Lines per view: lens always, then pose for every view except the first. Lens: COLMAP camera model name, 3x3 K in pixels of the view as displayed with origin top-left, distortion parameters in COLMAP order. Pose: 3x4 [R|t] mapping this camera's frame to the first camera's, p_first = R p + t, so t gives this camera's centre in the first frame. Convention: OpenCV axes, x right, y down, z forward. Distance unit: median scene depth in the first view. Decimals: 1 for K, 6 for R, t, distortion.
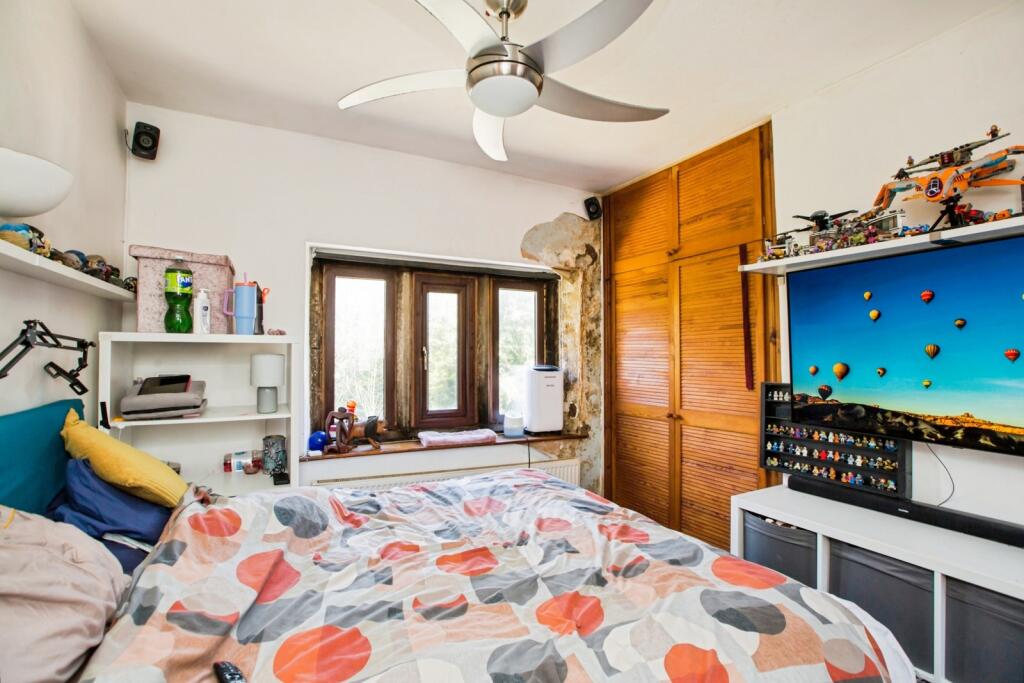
lens RADIAL K [[472.6, 0, 512.0], [0, 472.6, 341.5], [0, 0, 1]] dist [-0.051514, 0.022772]
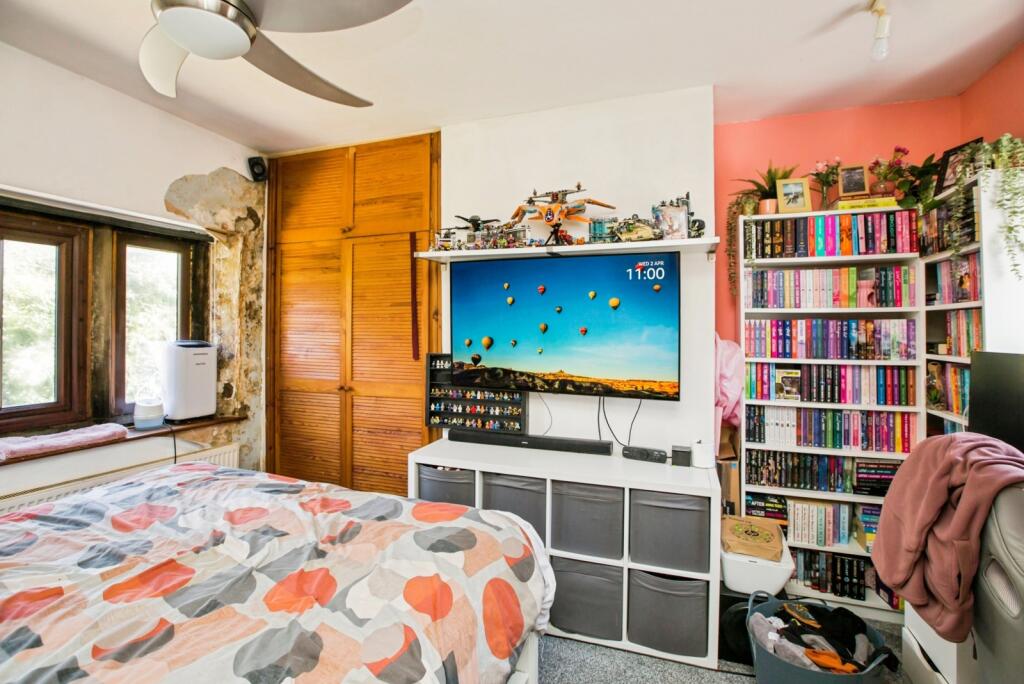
lens RADIAL K [[470.6, 0, 512.7], [0, 470.6, 321.2], [0, 0, 1]] dist [-0.048135, 0.021838]
pose [[0.740797, 0.010623, 0.671645, -0.113630], [-0.022441, 0.999708, 0.008940, -0.009854], [-0.671354, -0.021695, 0.740819, -0.017600]]
